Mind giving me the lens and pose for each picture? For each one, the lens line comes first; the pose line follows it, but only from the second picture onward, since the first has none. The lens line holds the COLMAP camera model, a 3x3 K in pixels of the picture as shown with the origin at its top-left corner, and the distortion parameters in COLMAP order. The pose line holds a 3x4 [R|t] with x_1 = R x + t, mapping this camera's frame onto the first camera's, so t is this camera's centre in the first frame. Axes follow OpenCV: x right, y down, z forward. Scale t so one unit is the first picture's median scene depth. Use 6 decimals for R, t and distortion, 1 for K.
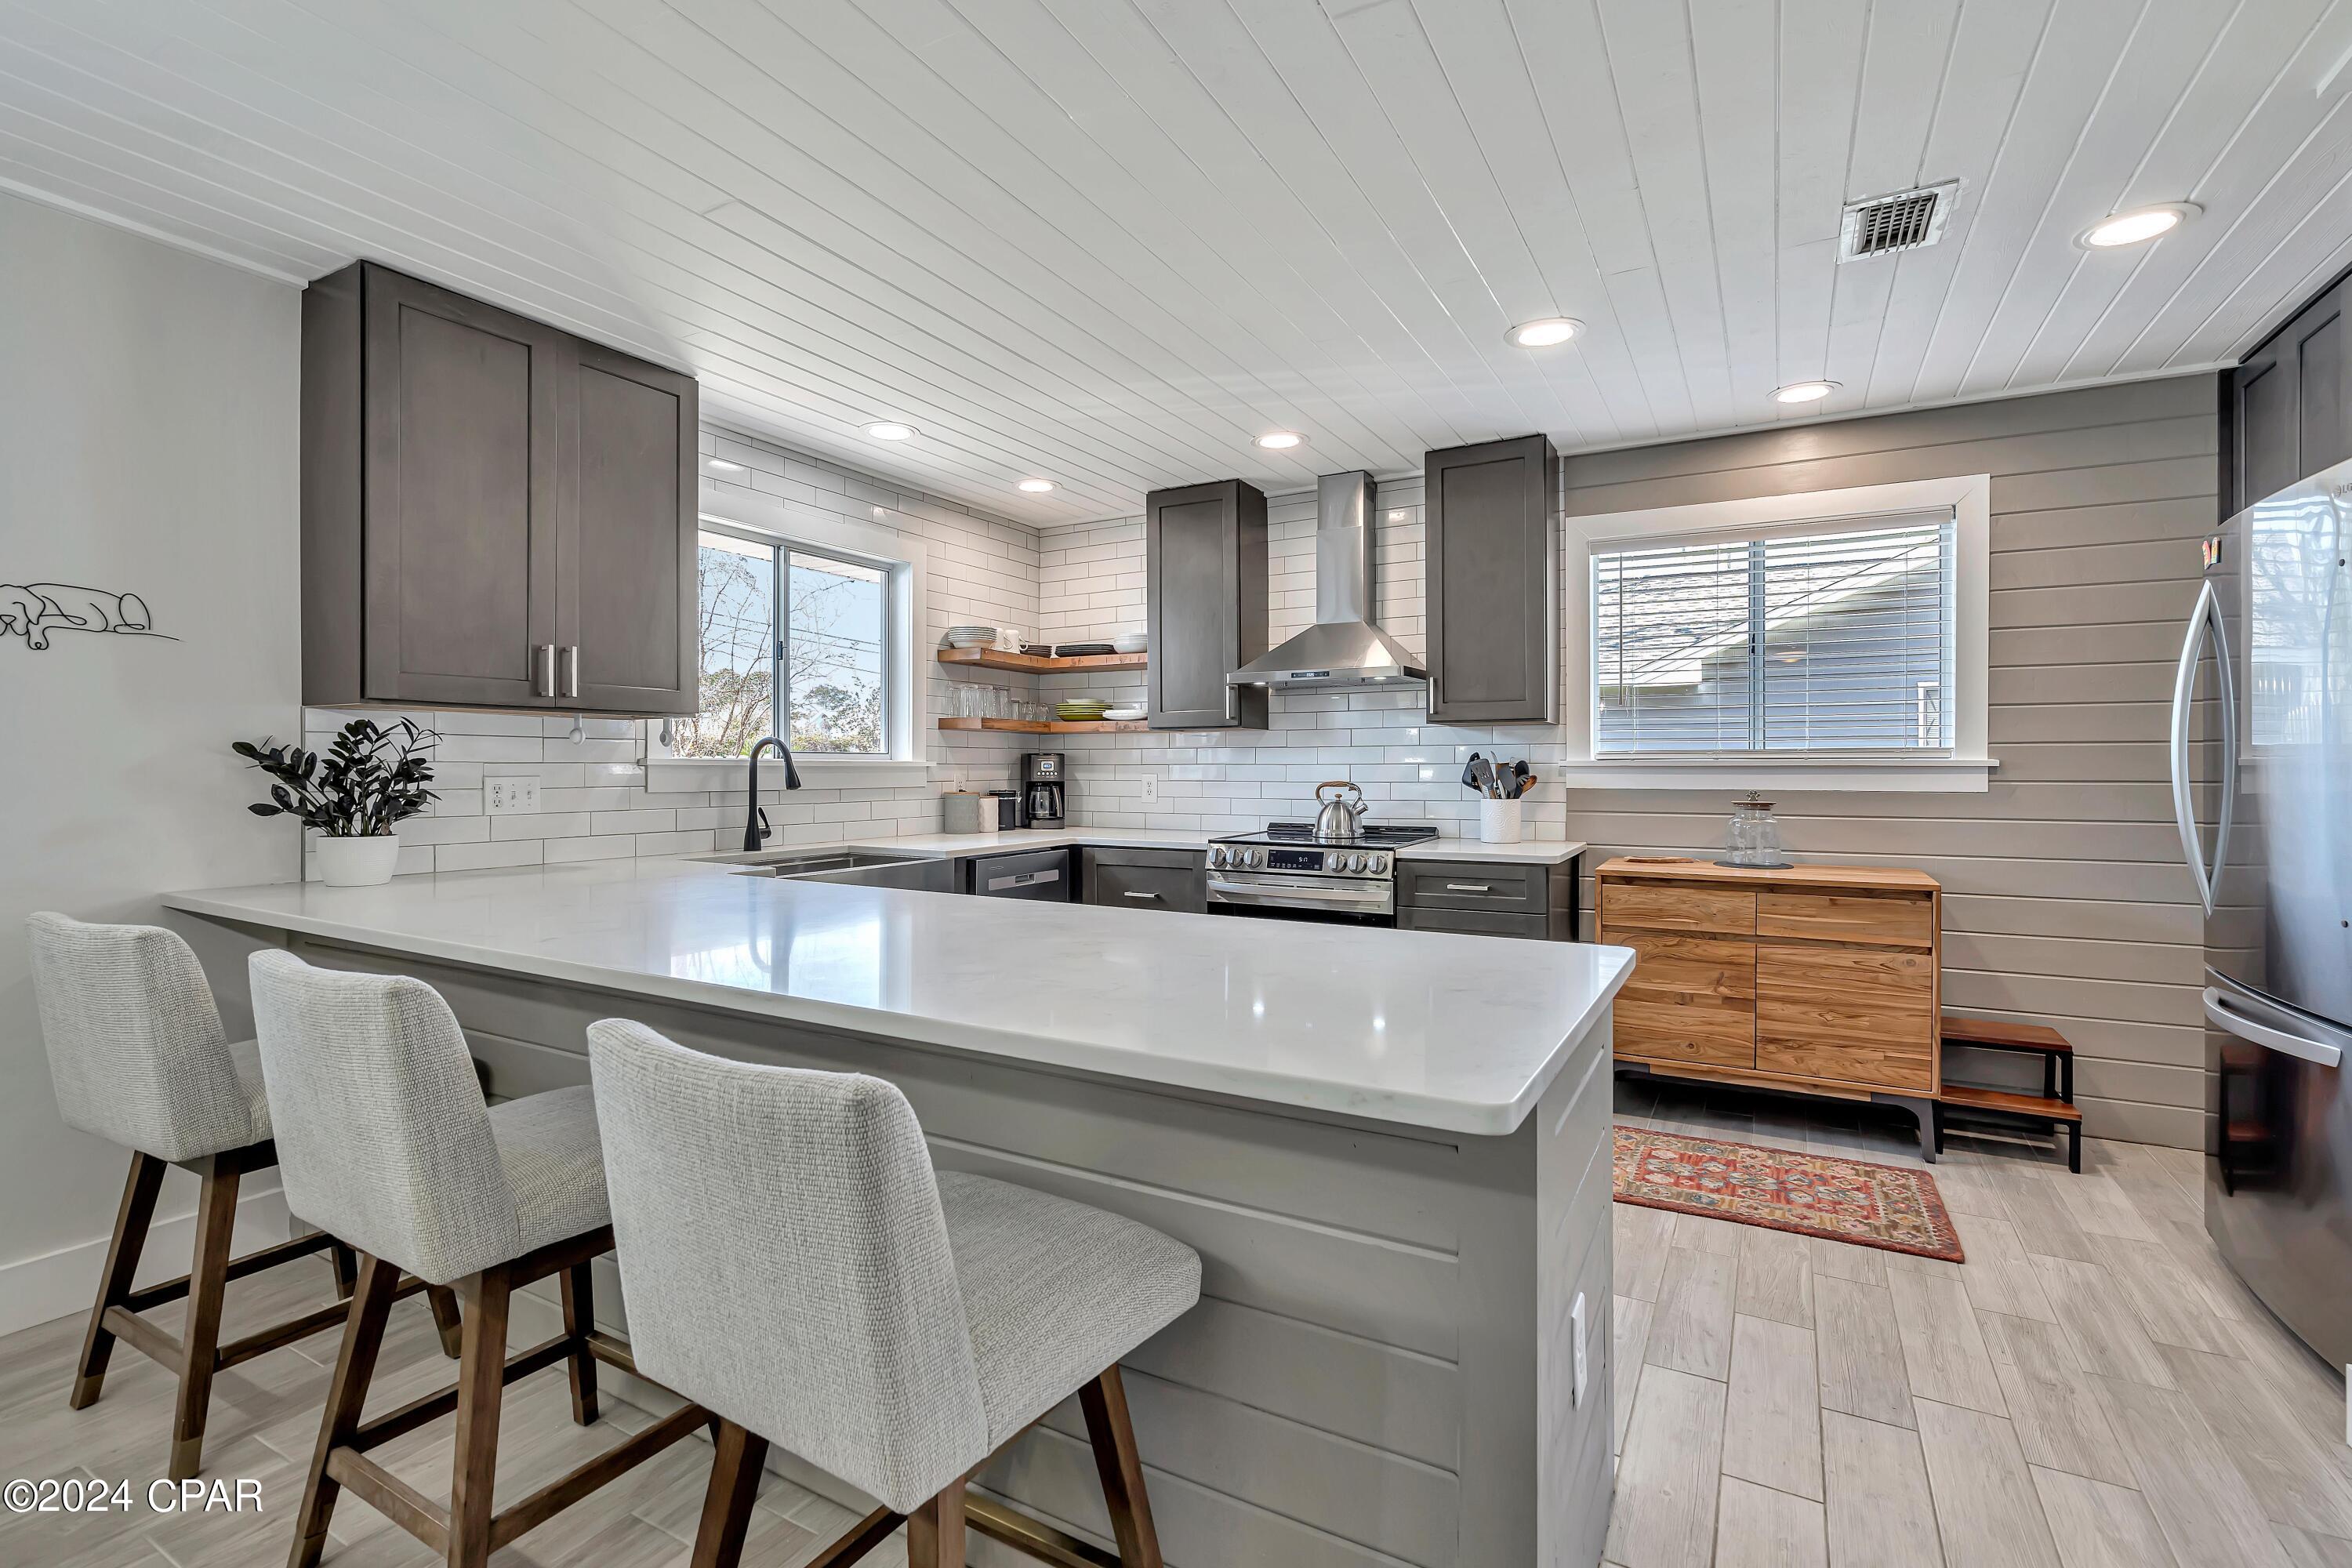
lens RADIAL K [[1075.5, 0, 1187.7], [0, 1075.5, 771.2], [0, 0, 1]] dist [0.000744, 0.000909]
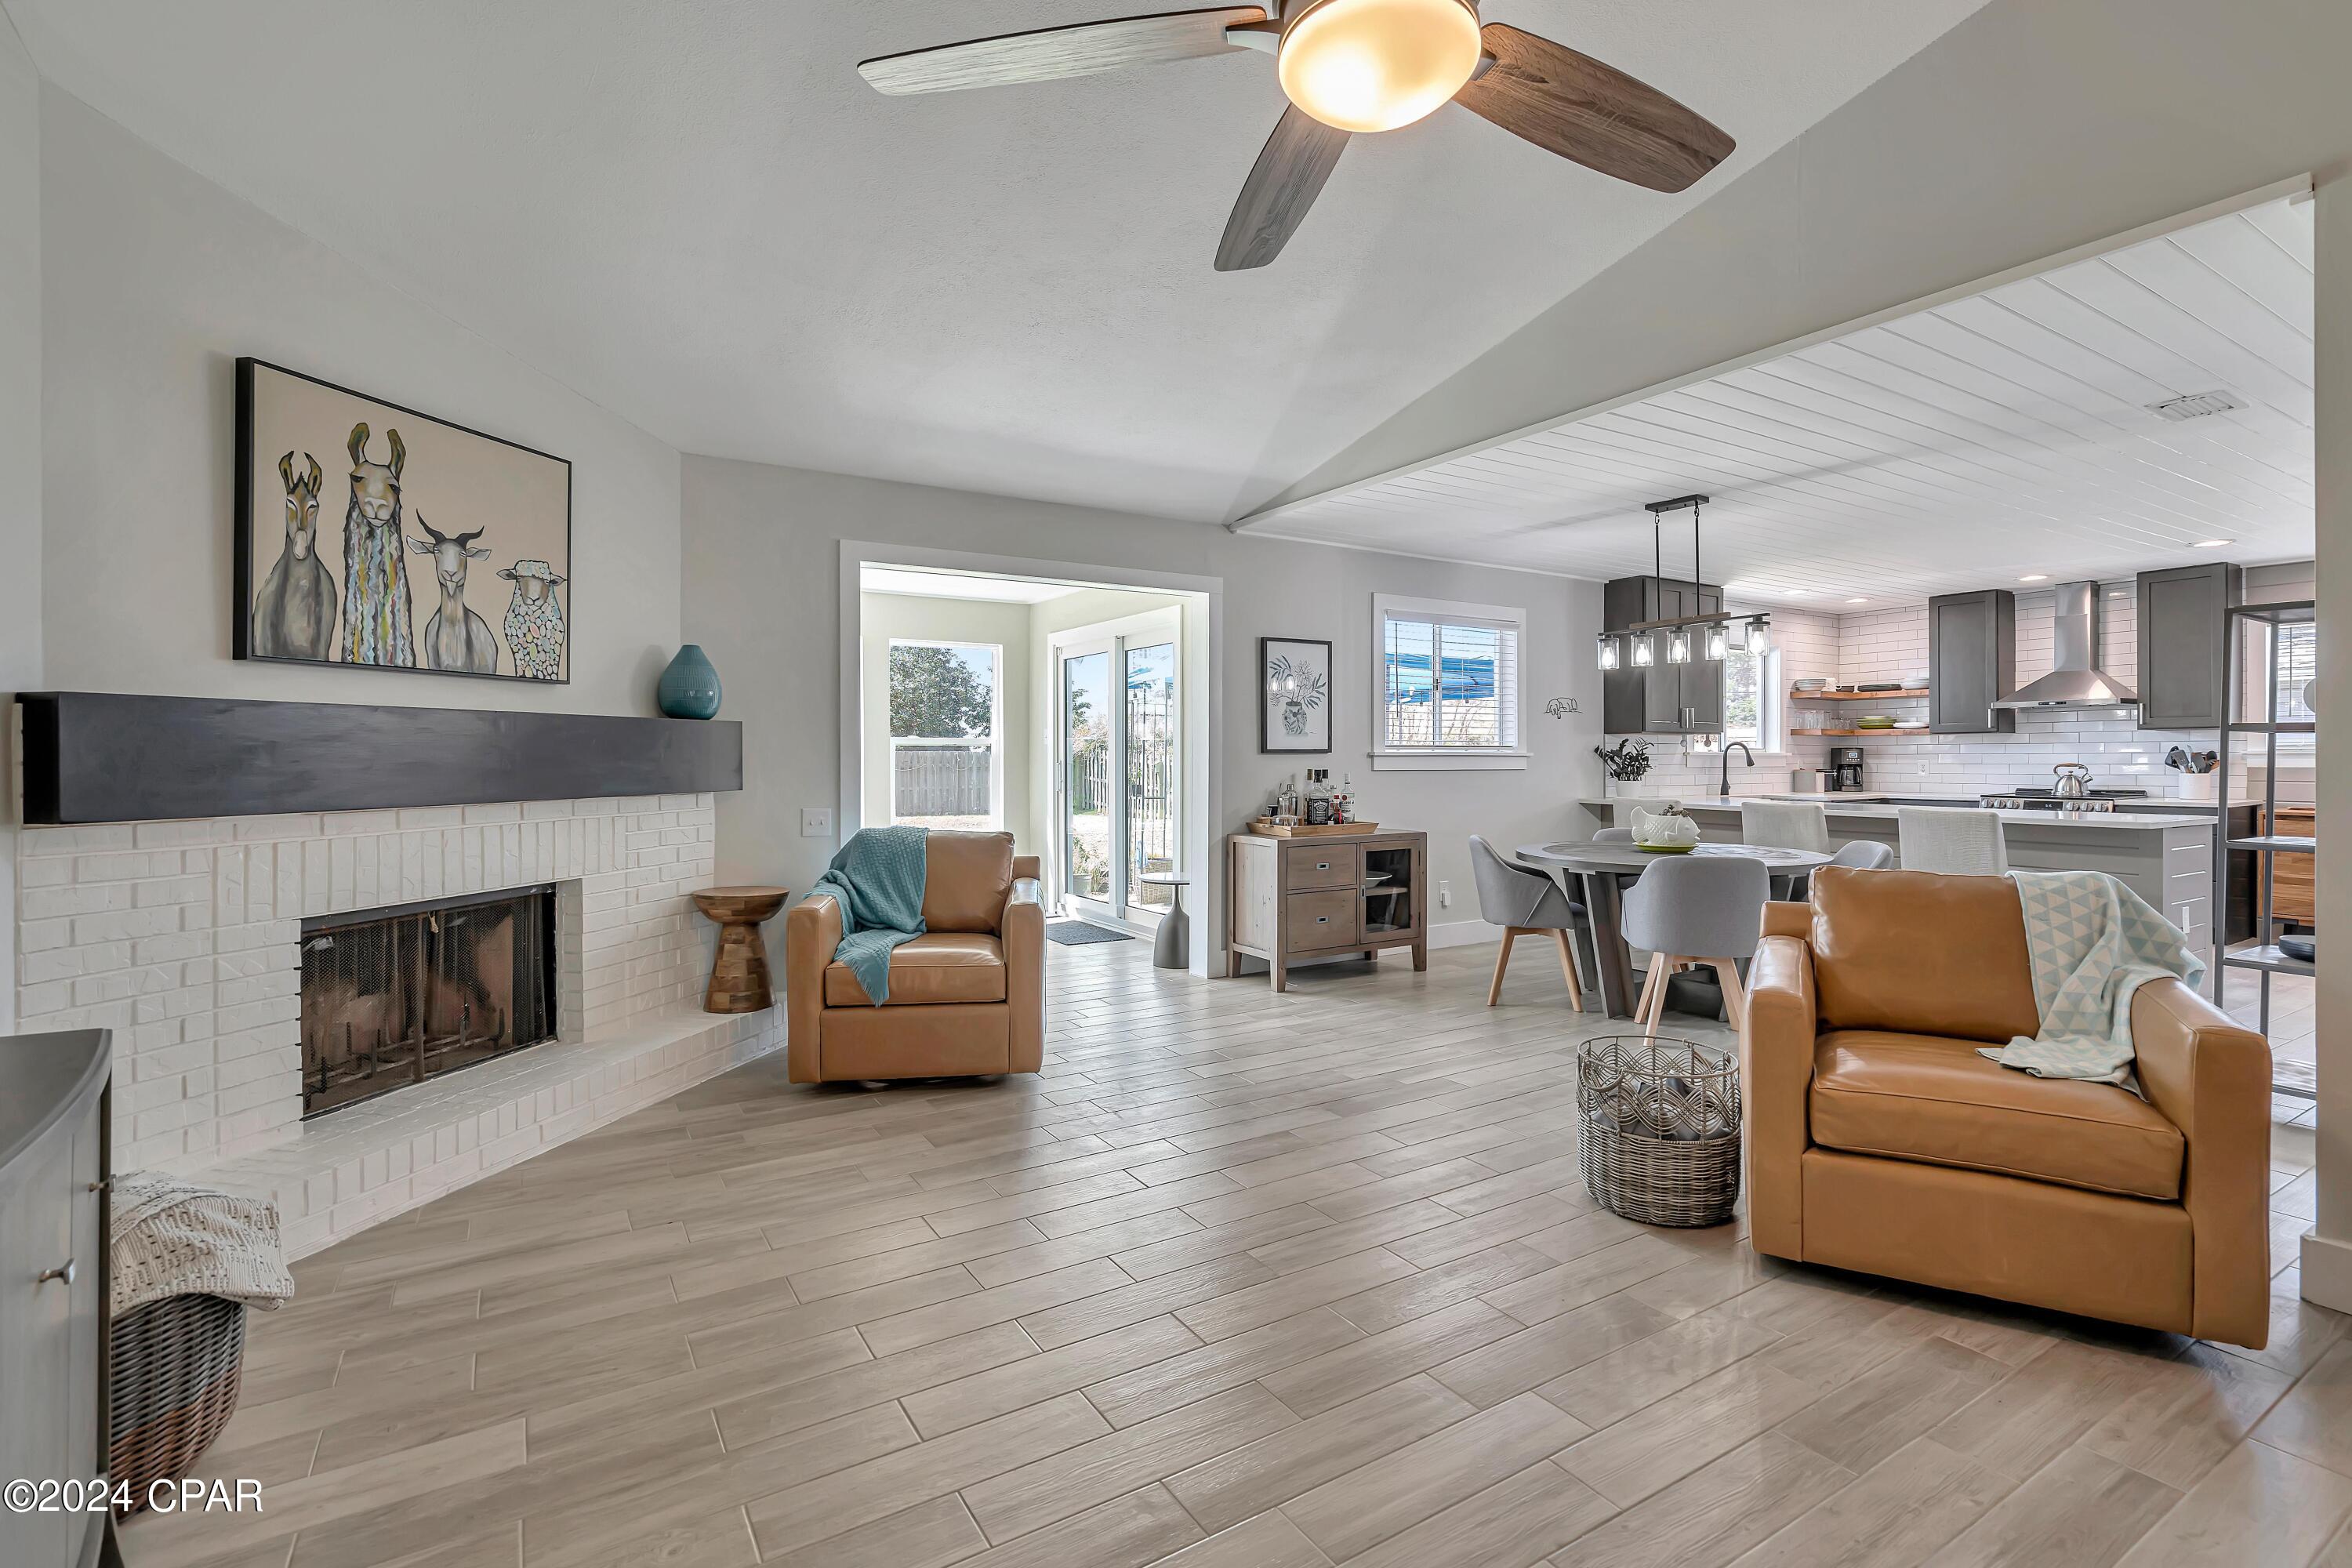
lens RADIAL K [[1075.5, 0, 1181.2], [0, 1075.5, 771.1], [0, 0, 1]] dist [0.000744, 0.000909]
pose [[0.871262, 0.004355, -0.490799, -0.244661], [-0.000751, 0.999971, 0.007539, 0.009490], [0.490818, -0.006200, 0.871240, -1.155716]]
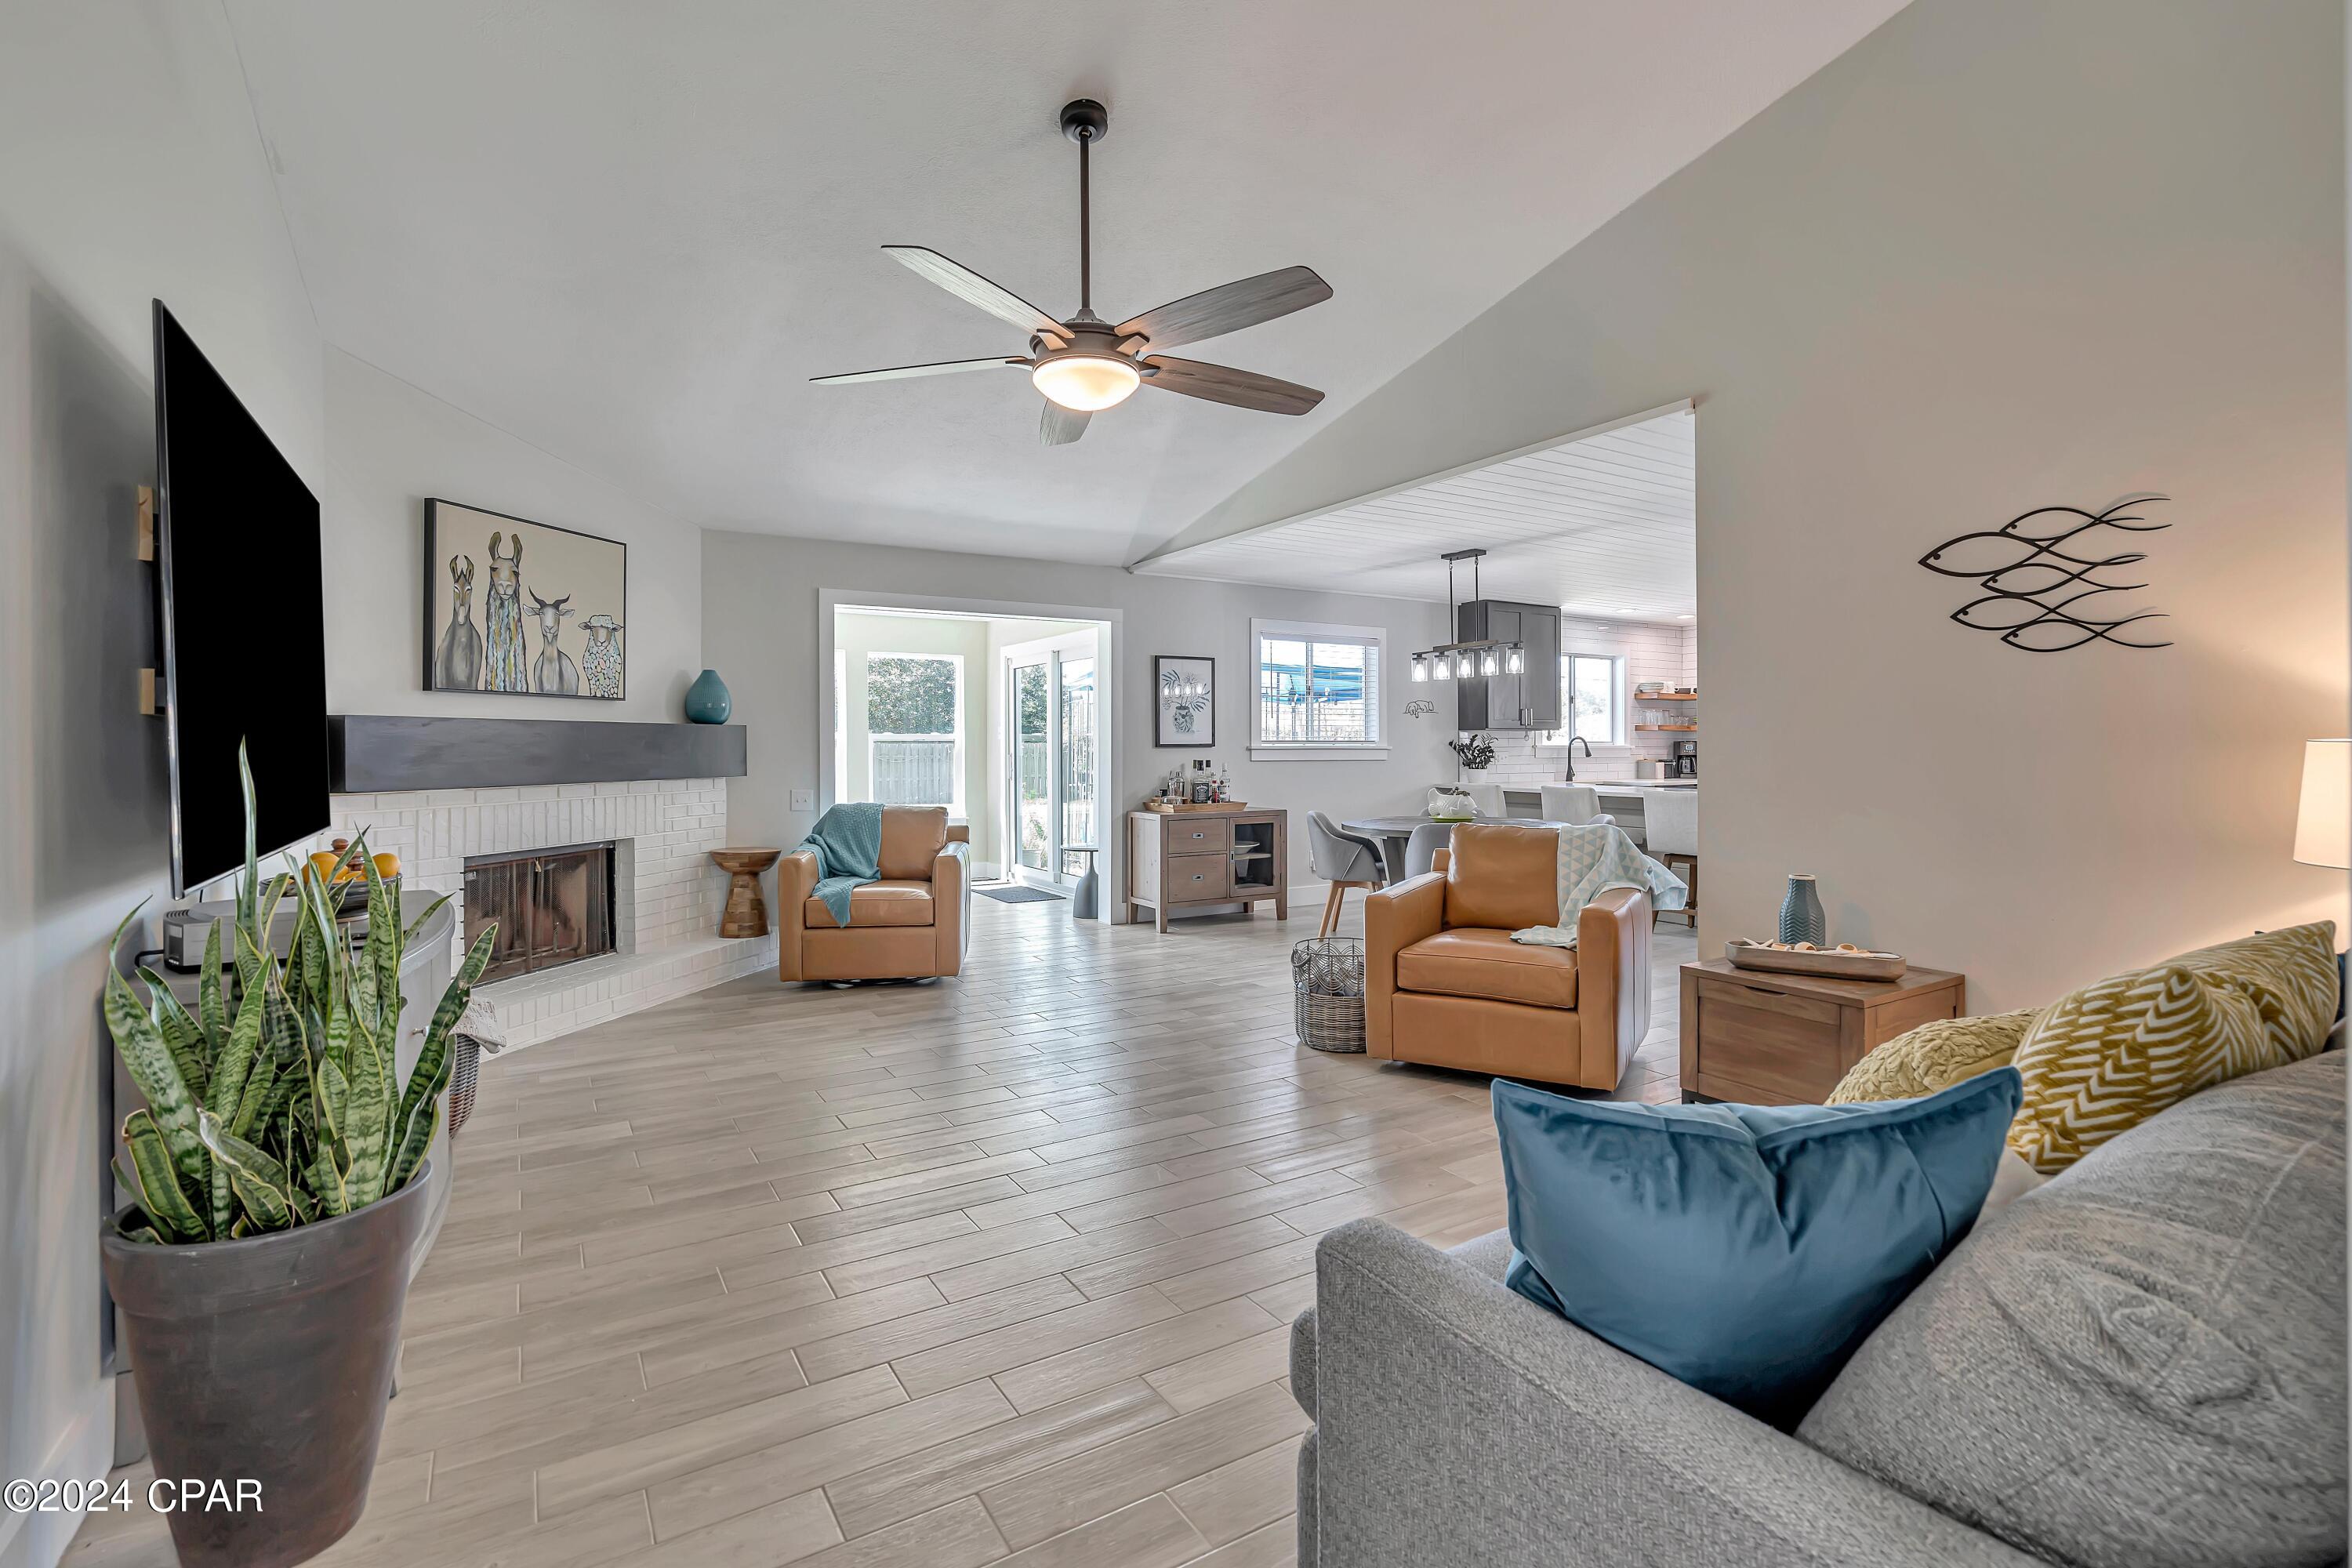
lens RADIAL K [[1075.5, 0, 1170.2], [0, 1075.5, 767.7], [0, 0, 1]] dist [0.000744, 0.000909]
pose [[0.865860, 0.005760, -0.500253, 0.042489], [0.000651, 0.999920, 0.012640, 0.008085], [0.500286, -0.011270, 0.865787, -1.385661]]
